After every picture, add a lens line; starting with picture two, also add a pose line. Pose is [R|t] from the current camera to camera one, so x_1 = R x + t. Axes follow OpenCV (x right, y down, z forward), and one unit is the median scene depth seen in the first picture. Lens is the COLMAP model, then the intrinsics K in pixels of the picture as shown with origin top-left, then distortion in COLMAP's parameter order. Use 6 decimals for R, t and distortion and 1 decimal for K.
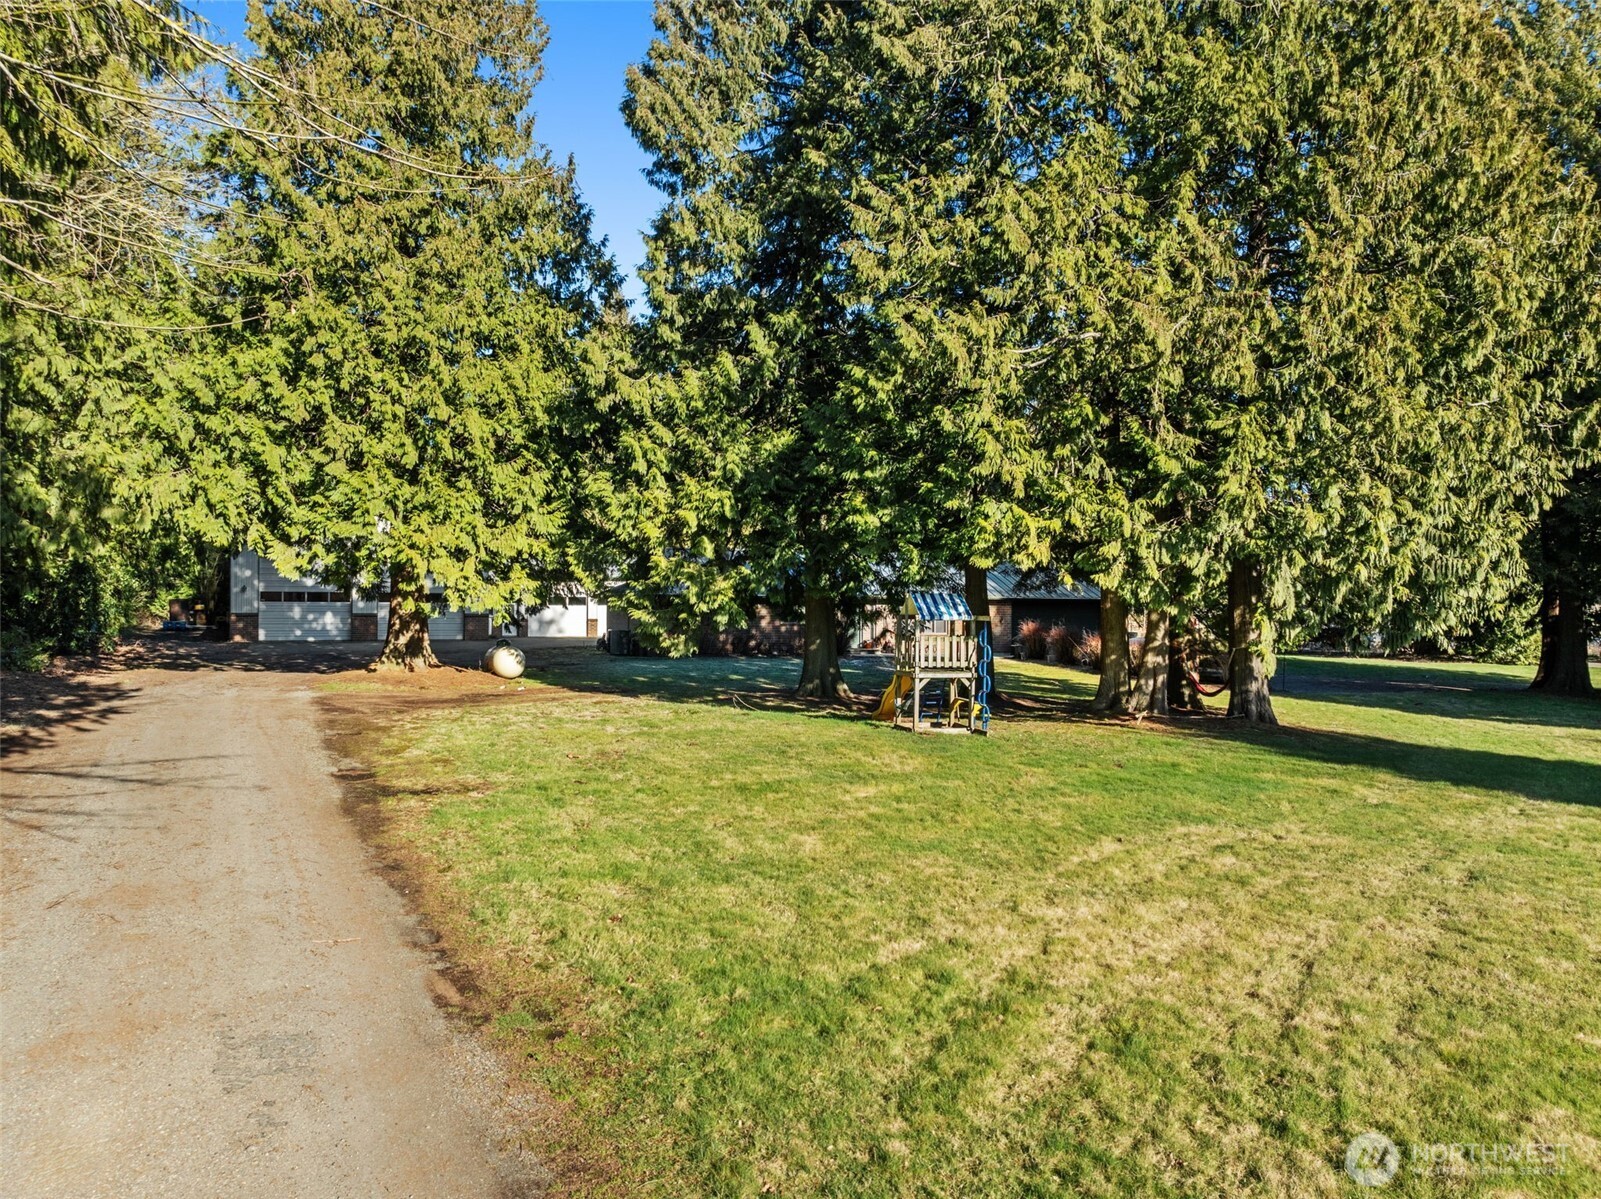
lens RADIAL K [[1127.2, 0, 796.2], [0, 1127.2, 607.3], [0, 0, 1]] dist [-0.034388, 0.000889]
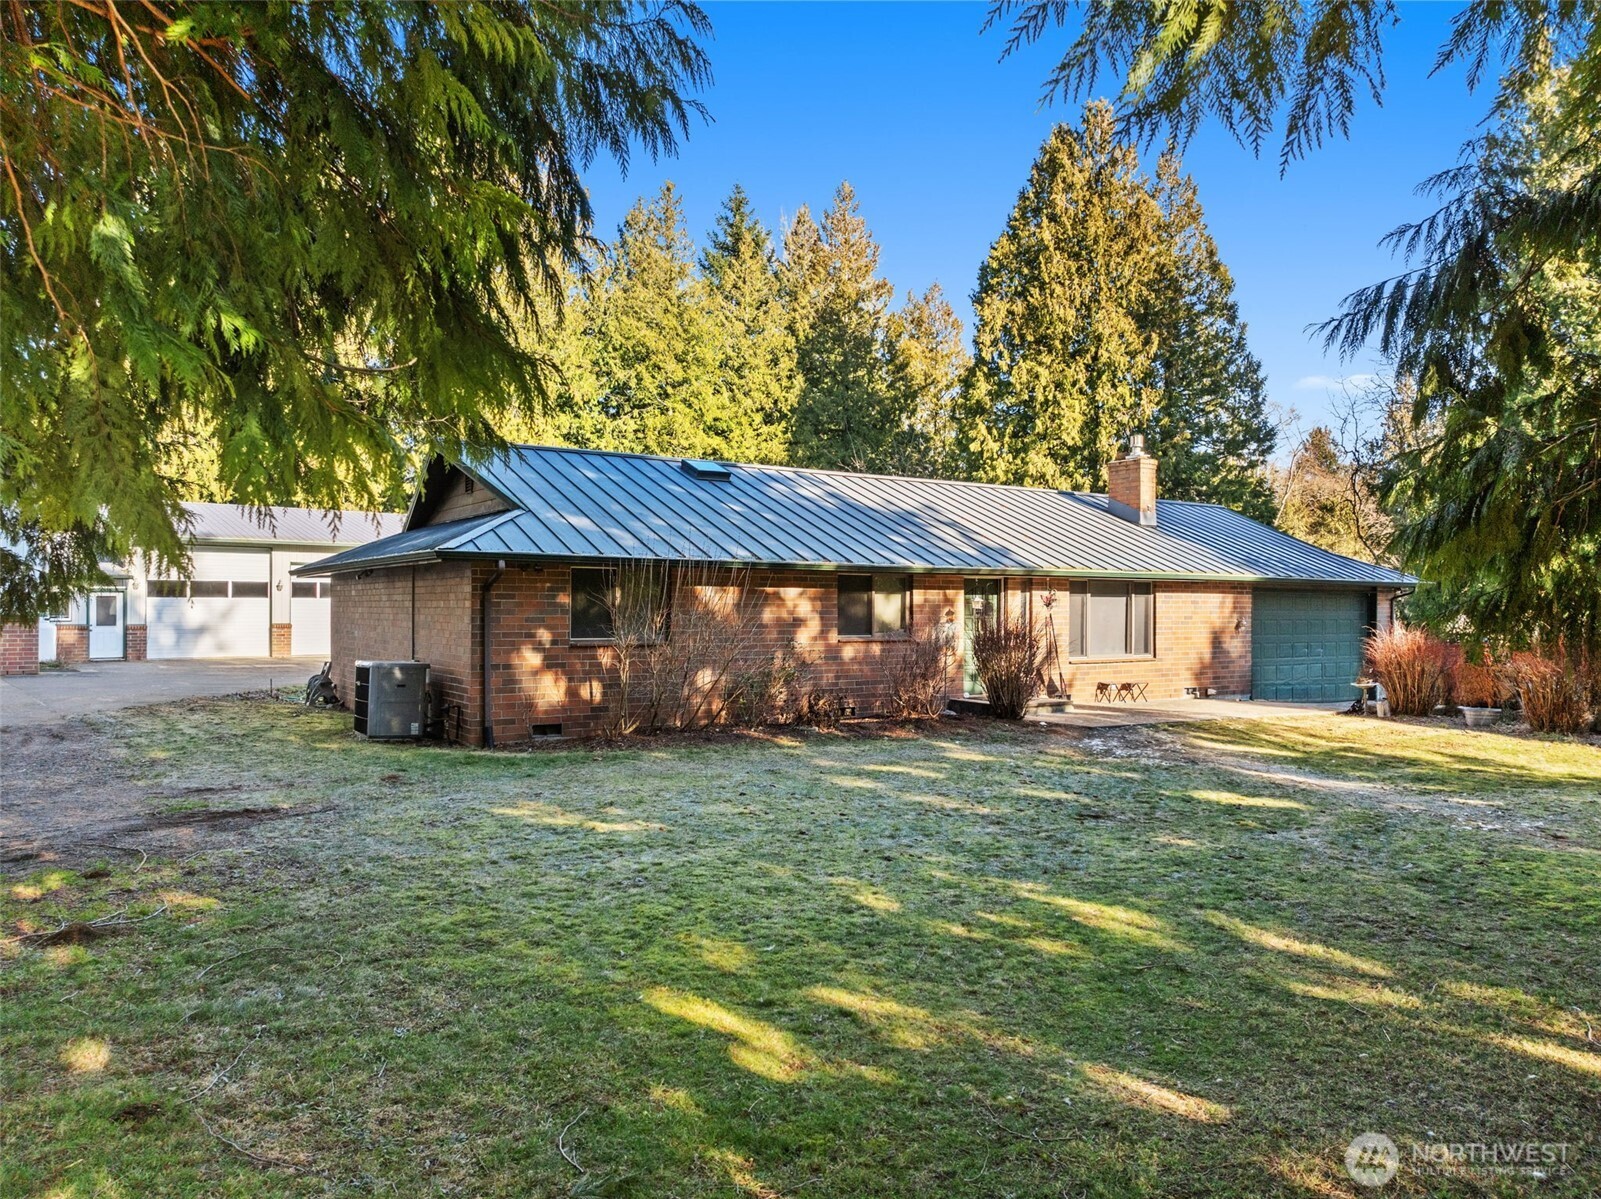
lens RADIAL K [[1127.2, 0, 796.2], [0, 1127.2, 607.3], [0, 0, 1]] dist [-0.034388, 0.000889]
pose [[0.965843, 0.001389, 0.259123, -0.116180], [-0.001087, 0.999999, -0.001308, 0.003984], [-0.259124, 0.000982, 0.965844, 0.584864]]
